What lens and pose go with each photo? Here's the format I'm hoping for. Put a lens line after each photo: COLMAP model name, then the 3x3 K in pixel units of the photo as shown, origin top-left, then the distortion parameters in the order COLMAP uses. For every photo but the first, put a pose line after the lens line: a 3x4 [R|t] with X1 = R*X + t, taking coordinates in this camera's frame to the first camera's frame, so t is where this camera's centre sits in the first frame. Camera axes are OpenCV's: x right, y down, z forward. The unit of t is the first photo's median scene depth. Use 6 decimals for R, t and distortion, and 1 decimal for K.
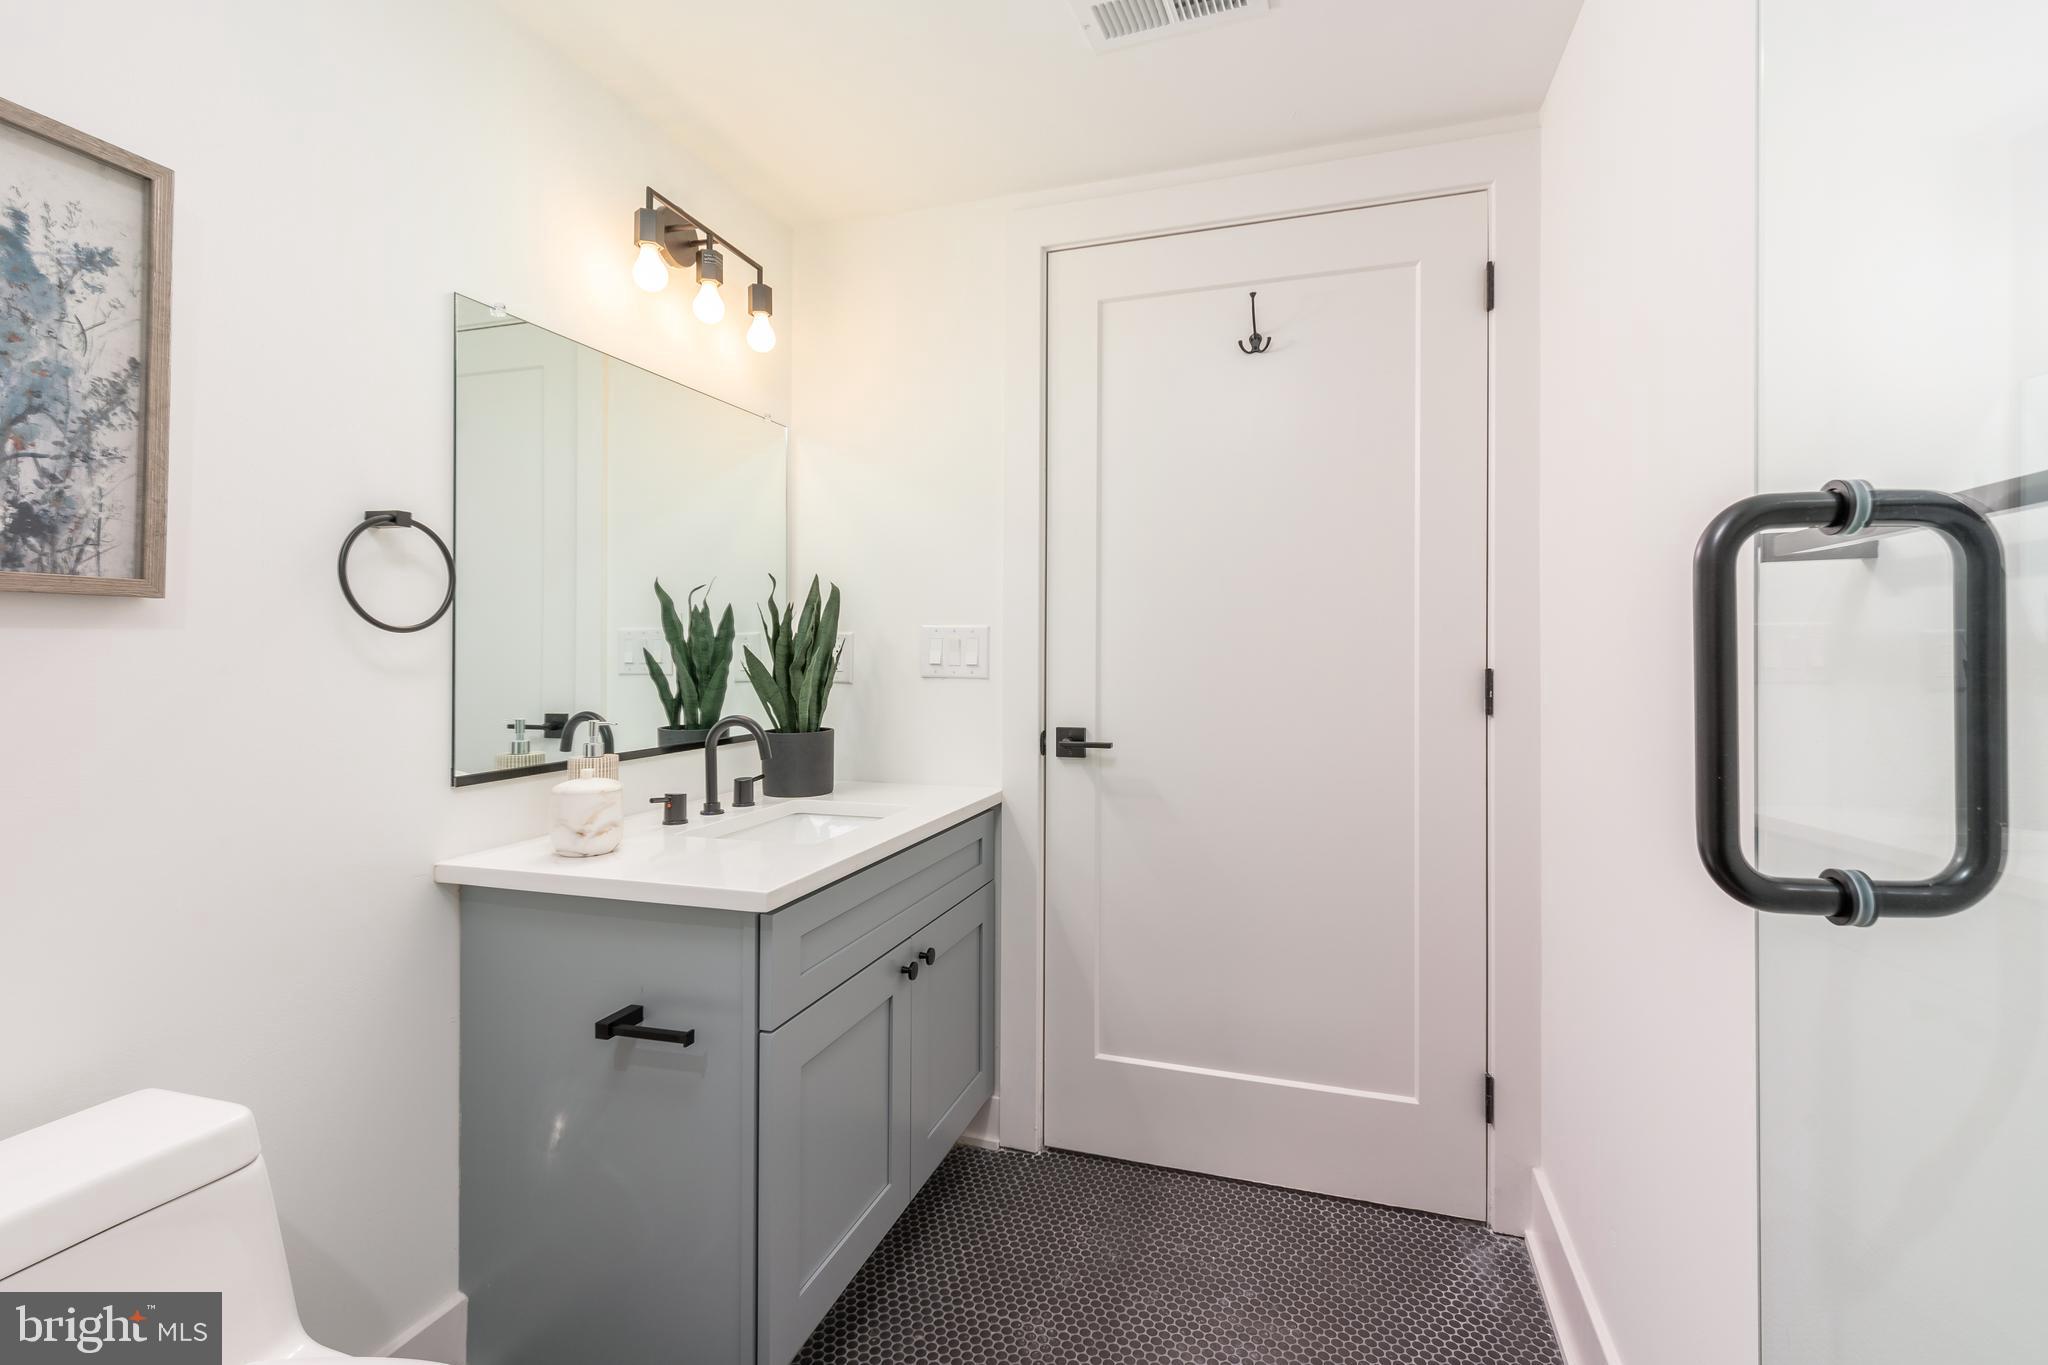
lens RADIAL K [[923.4, 0, 1038.5], [0, 923.4, 688.6], [0, 0, 1]] dist [-0.000440, 0.000120]
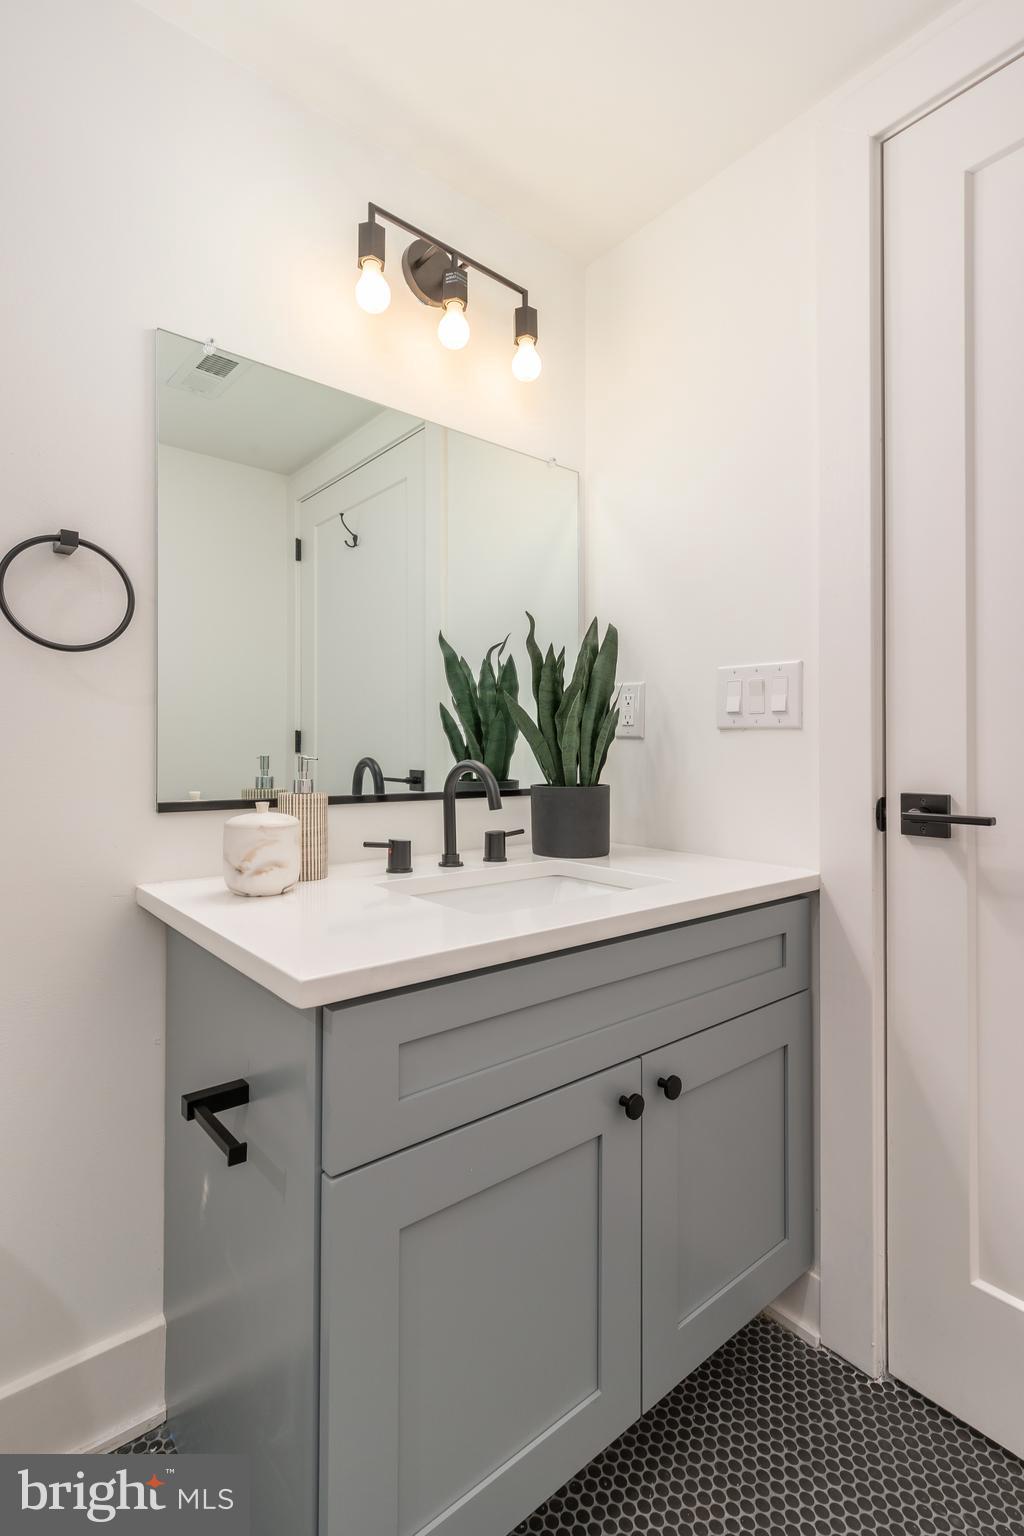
lens RADIAL K [[685.8, 0, 495.4], [0, 685.8, 751.6], [0, 0, 1]] dist [0.001891, -0.000146]
pose [[0.816115, -0.001951, -0.577886, 0.073042], [-0.024149, 0.999006, -0.037477, 0.038738], [0.577385, 0.044541, 0.815256, 0.391912]]
